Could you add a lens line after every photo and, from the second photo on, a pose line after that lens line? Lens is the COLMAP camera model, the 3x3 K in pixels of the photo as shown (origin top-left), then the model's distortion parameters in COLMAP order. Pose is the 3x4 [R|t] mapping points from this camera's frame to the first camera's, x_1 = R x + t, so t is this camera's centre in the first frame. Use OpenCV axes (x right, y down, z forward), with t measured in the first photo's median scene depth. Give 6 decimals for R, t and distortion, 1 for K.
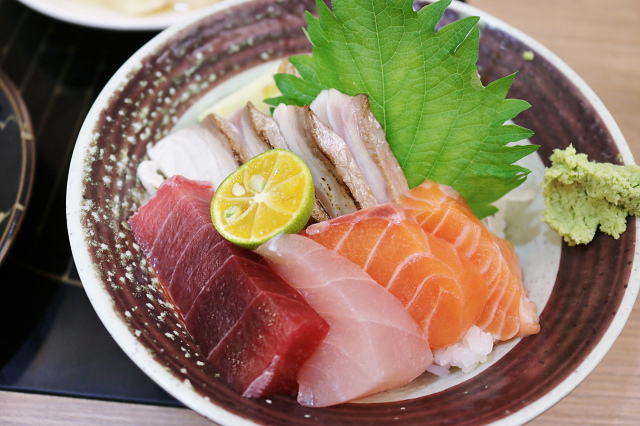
lens RADIAL K [[632.3, 0, 320.0], [0, 632.3, 213.0], [0, 0, 1]] dist [-0.149724, 0.140227]
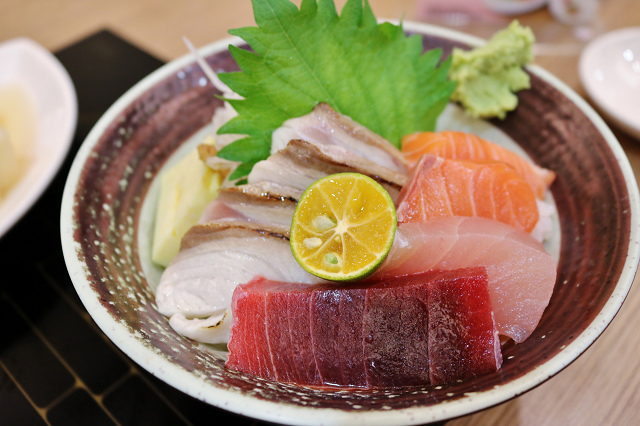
lens RADIAL K [[632.3, 0, 320.0], [0, 632.3, 213.0], [0, 0, 1]] dist [-0.149724, 0.140227]
pose [[0.637426, -0.595658, 0.488753, -0.544521], [0.673079, 0.739210, 0.023077, -0.081376], [-0.375038, 0.314260, 0.872117, 0.163453]]
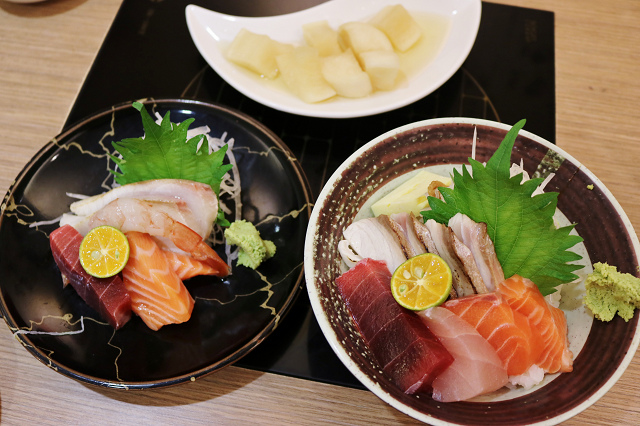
lens RADIAL K [[632.3, 0, 320.0], [0, 632.3, 213.0], [0, 0, 1]] dist [-0.149724, 0.140227]
pose [[0.991475, 0.090068, -0.094150, -0.214796], [-0.082419, 0.993203, 0.082193, -0.322052], [0.100913, -0.073733, 0.992159, -0.719566]]
